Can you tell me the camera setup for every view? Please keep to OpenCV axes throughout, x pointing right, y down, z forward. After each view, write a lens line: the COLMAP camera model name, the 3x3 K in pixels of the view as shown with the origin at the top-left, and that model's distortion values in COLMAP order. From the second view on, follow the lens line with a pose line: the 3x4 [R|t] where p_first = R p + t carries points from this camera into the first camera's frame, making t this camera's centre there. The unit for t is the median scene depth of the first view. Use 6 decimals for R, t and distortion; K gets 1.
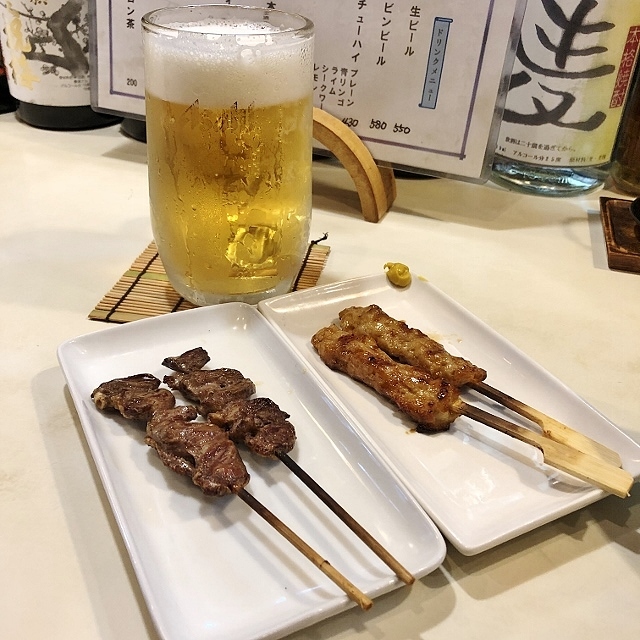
lens RADIAL K [[691.0, 0, 320.0], [0, 691.0, 320.0], [0, 0, 1]] dist [0.014168, -0.010303]
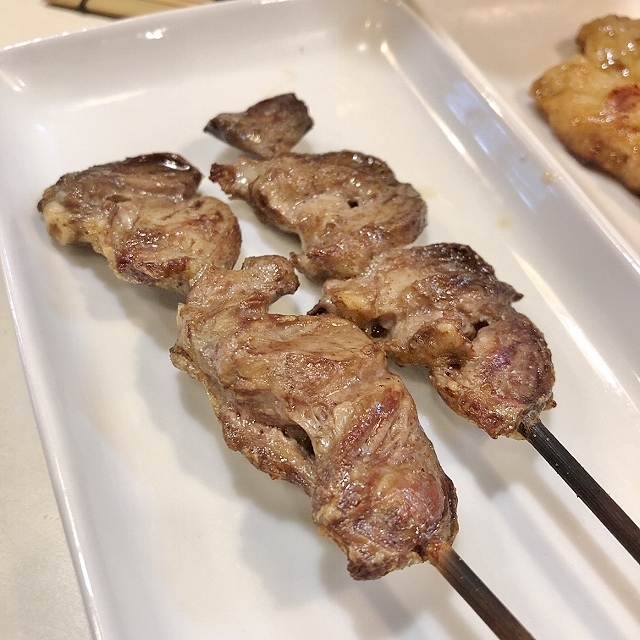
lens RADIAL K [[691.0, 0, 320.0], [0, 691.0, 320.0], [0, 0, 1]] dist [0.014168, -0.010303]
pose [[0.997302, 0.073318, -0.003706, -0.143609], [-0.066051, 0.918191, 0.390592, -0.000420], [0.032041, -0.389294, 0.920556, 0.549944]]
